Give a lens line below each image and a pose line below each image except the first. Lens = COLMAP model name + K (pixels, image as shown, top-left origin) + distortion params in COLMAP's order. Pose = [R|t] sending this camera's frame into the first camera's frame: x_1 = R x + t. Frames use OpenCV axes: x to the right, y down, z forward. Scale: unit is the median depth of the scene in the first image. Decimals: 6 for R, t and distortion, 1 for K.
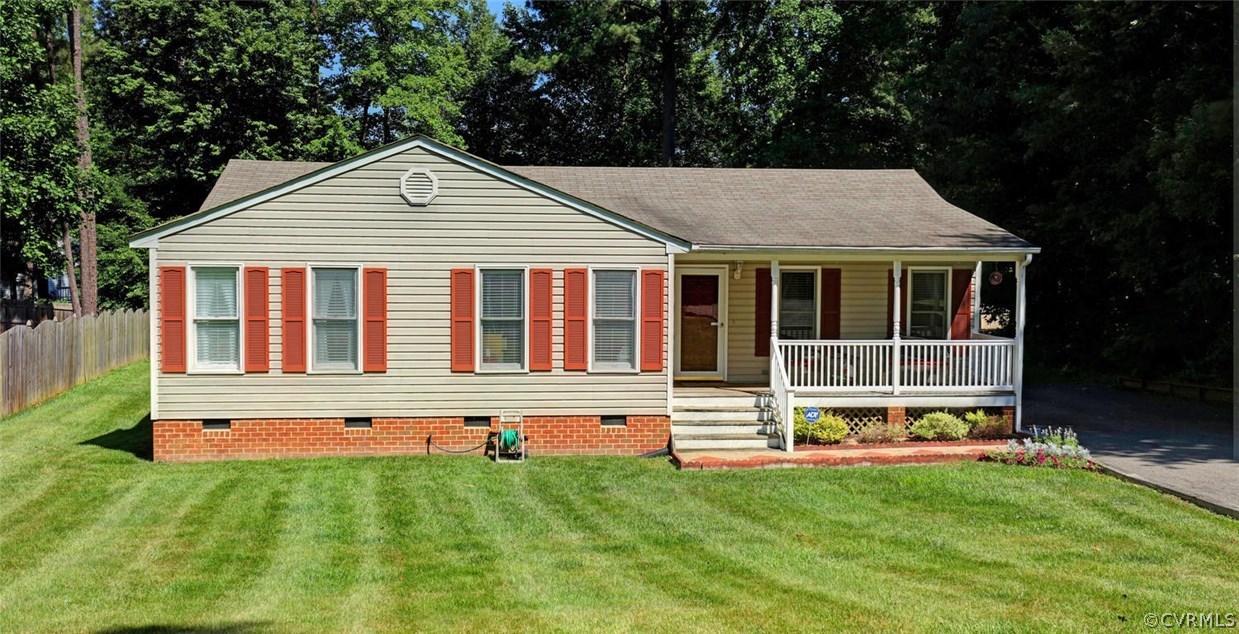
lens RADIAL K [[1174.5, 0, 619.5], [0, 1174.5, 317.0], [0, 0, 1]] dist [0.026996, 0.008226]
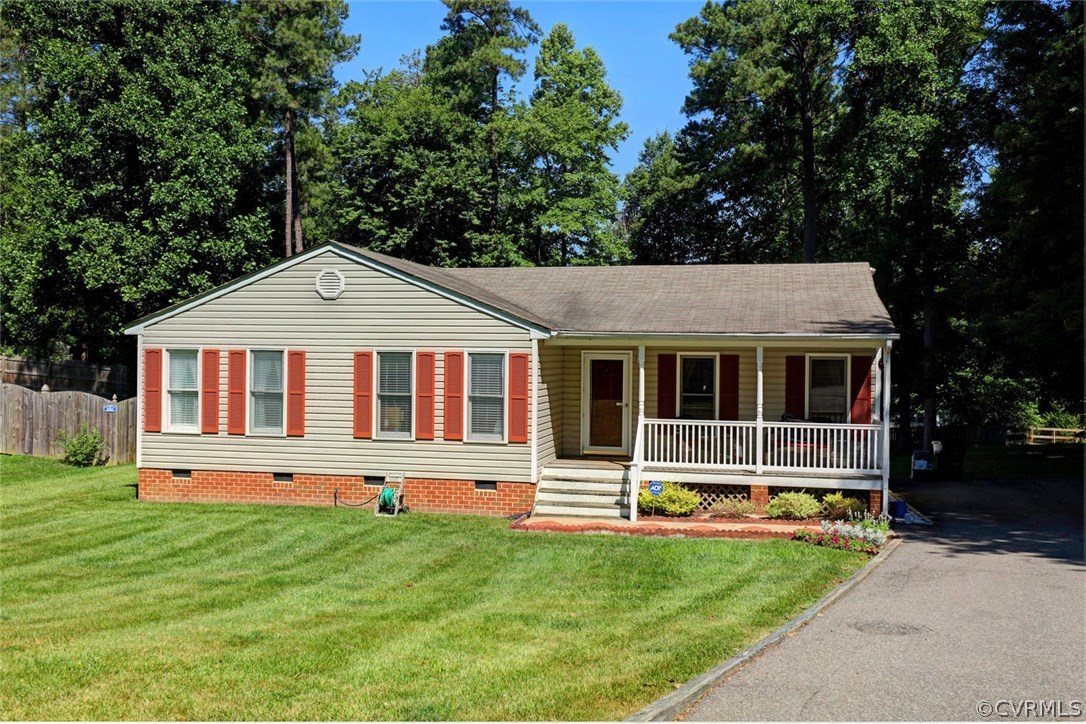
lens RADIAL K [[999.7, 0, 543.0], [0, 999.7, 362.0], [0, 0, 1]] dist [0.018083, 0.000755]
pose [[0.950298, 0.007062, -0.311263, 0.349840], [-0.020220, 0.999032, -0.039066, 0.005463], [0.310685, 0.043418, 0.949521, 0.090745]]
